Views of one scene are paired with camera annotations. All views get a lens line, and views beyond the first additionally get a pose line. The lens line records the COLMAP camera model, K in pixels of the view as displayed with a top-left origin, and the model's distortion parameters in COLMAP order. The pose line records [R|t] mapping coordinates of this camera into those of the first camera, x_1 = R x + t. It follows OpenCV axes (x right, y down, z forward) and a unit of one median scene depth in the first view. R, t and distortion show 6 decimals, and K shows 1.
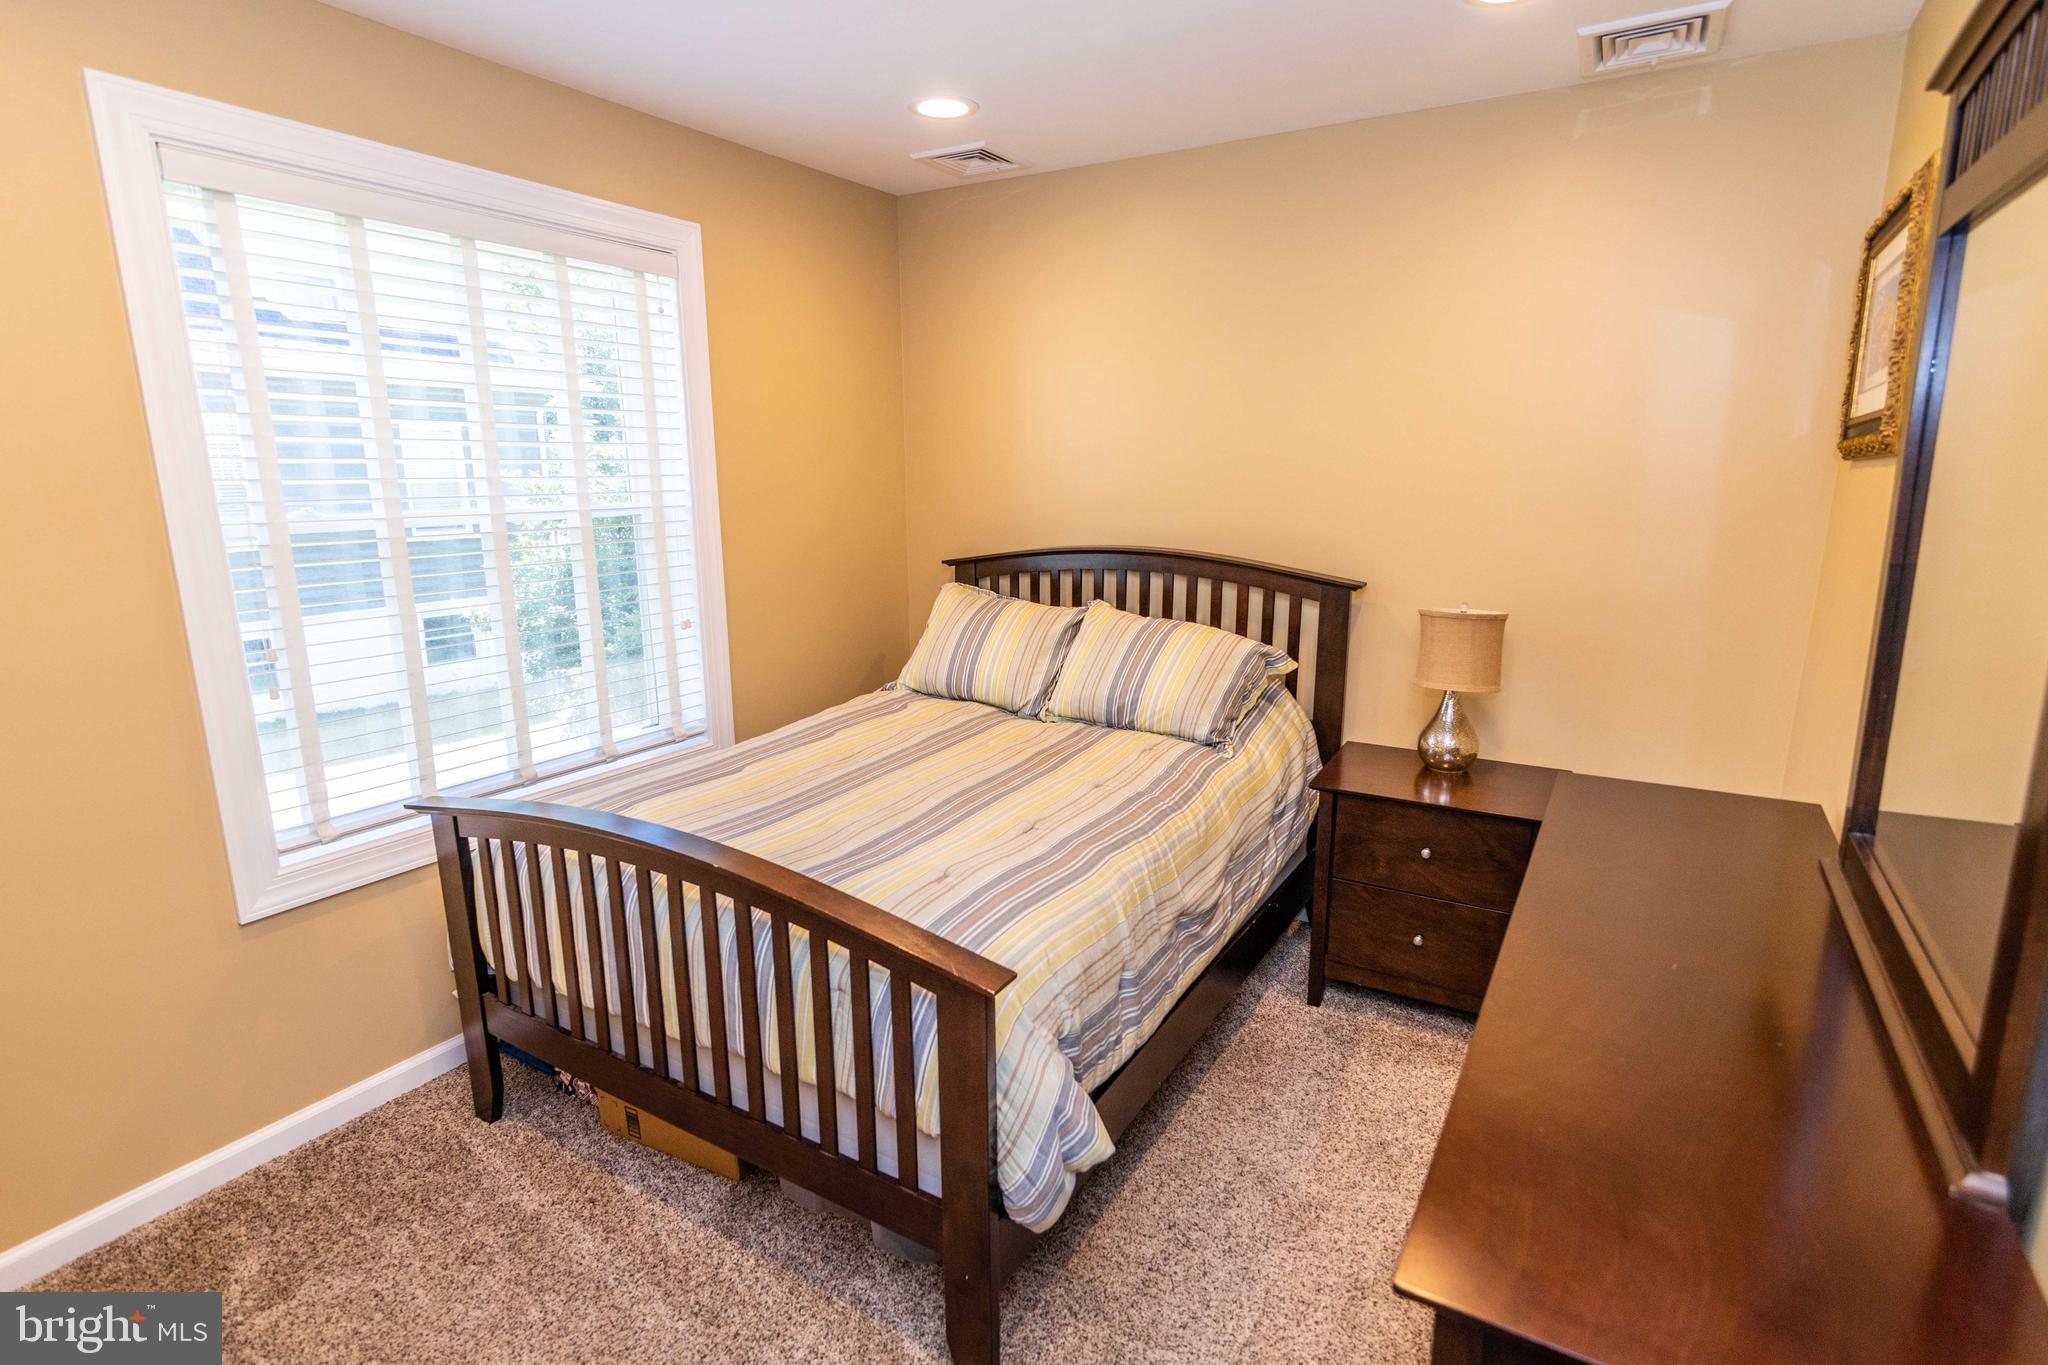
lens RADIAL K [[1017.9, 0, 1048.8], [0, 1017.9, 678.8], [0, 0, 1]] dist [0.000939, 0.000082]
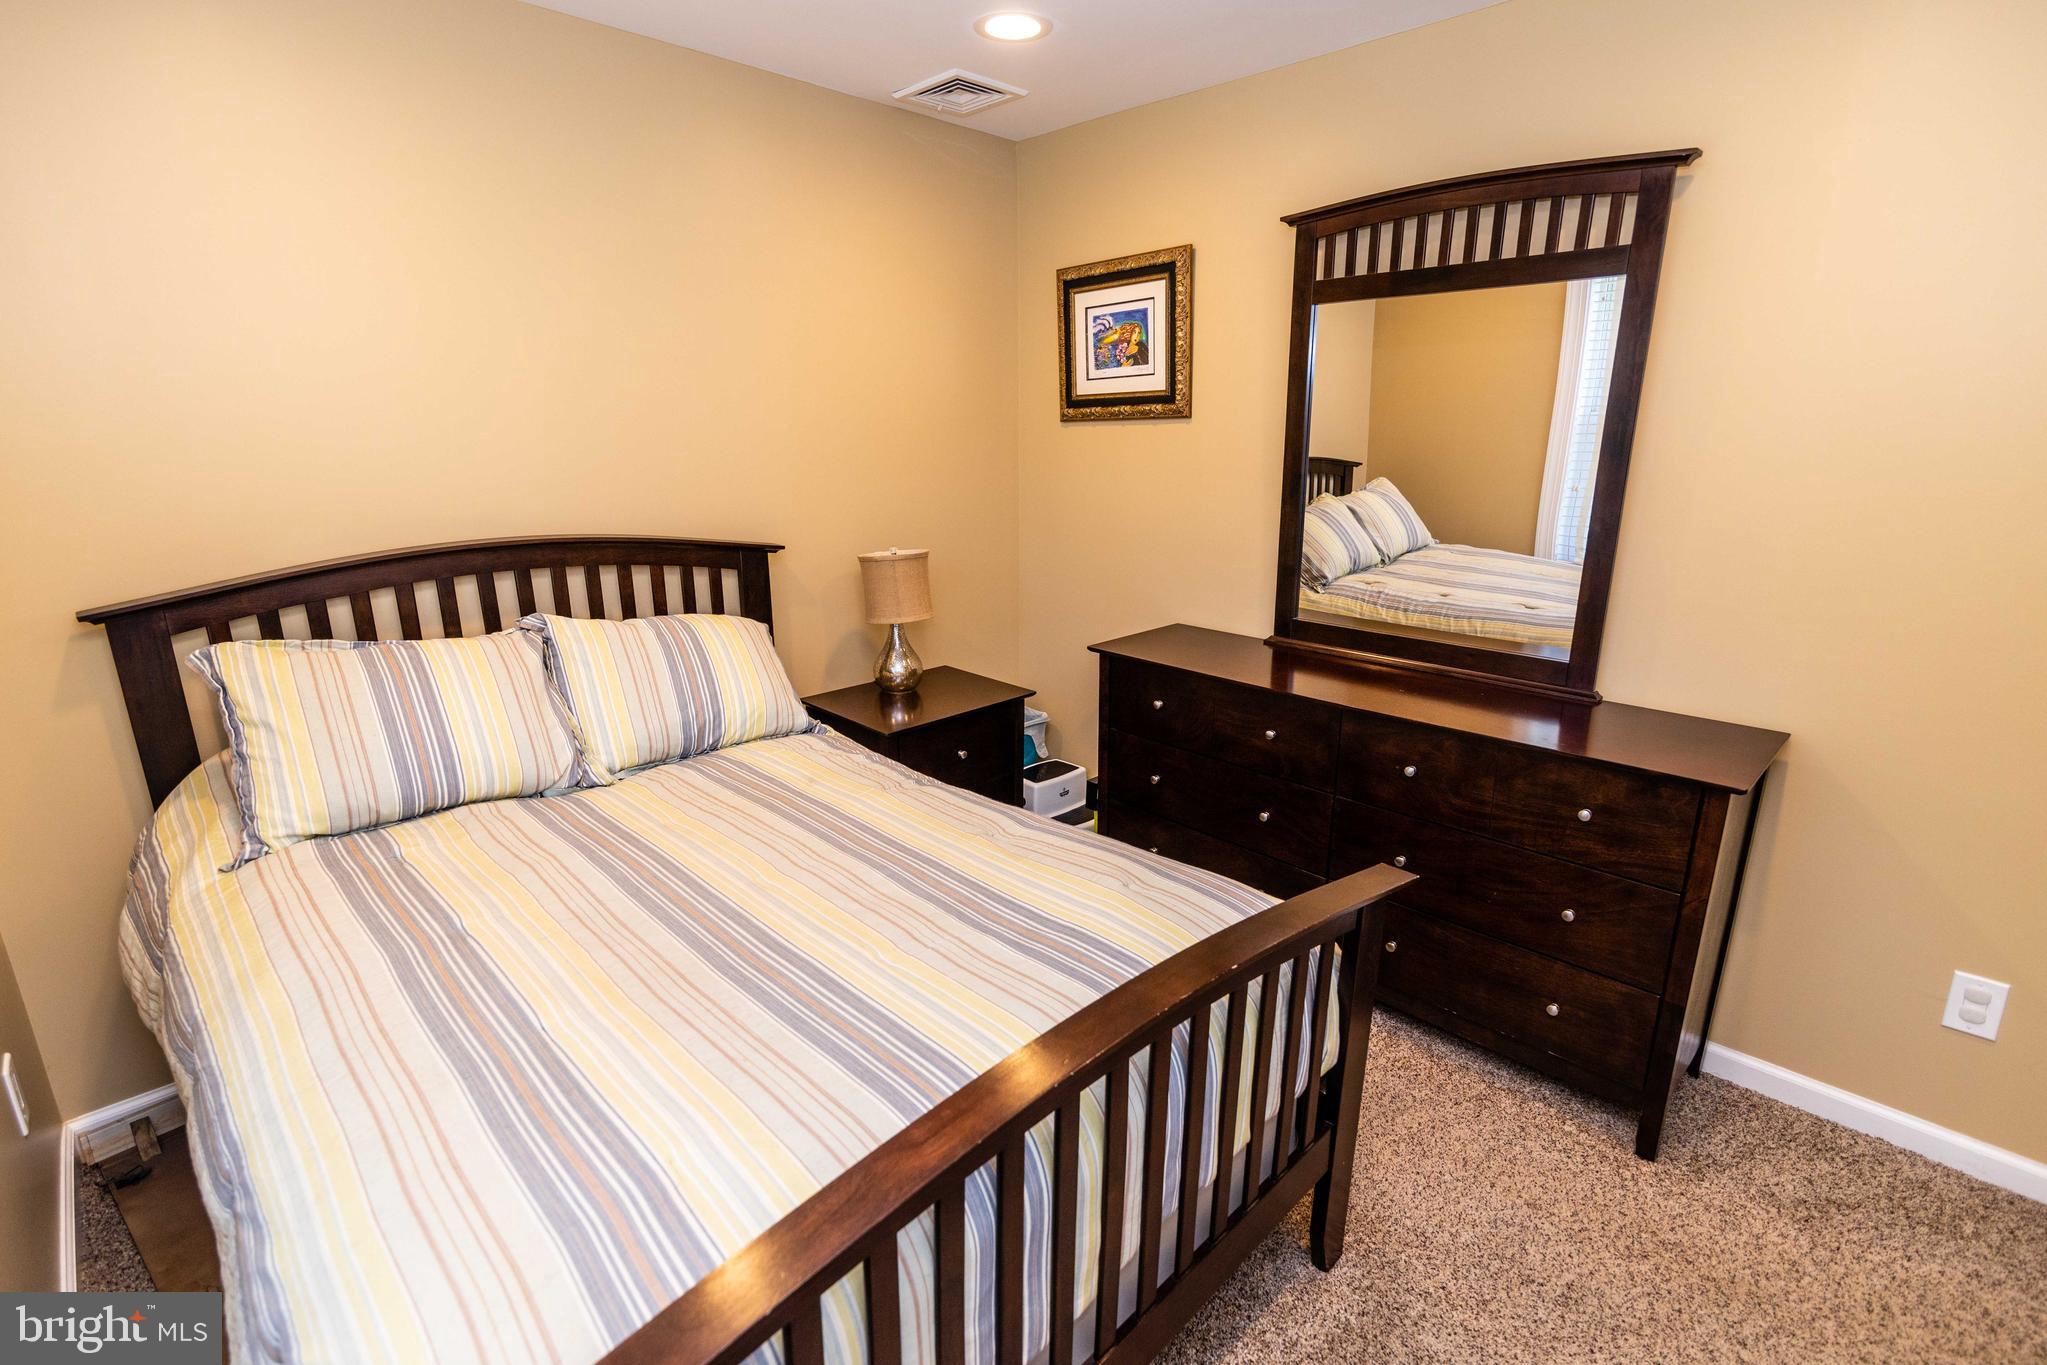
lens RADIAL K [[940.6, 0, 1015.0], [0, 940.6, 682.9], [0, 0, 1]] dist [0.001140, -0.000420]
pose [[0.262411, -0.260488, 0.929132, -0.583545], [0.197477, 0.956993, 0.212527, -0.123404], [-0.944533, 0.127713, 0.302566, 0.548492]]
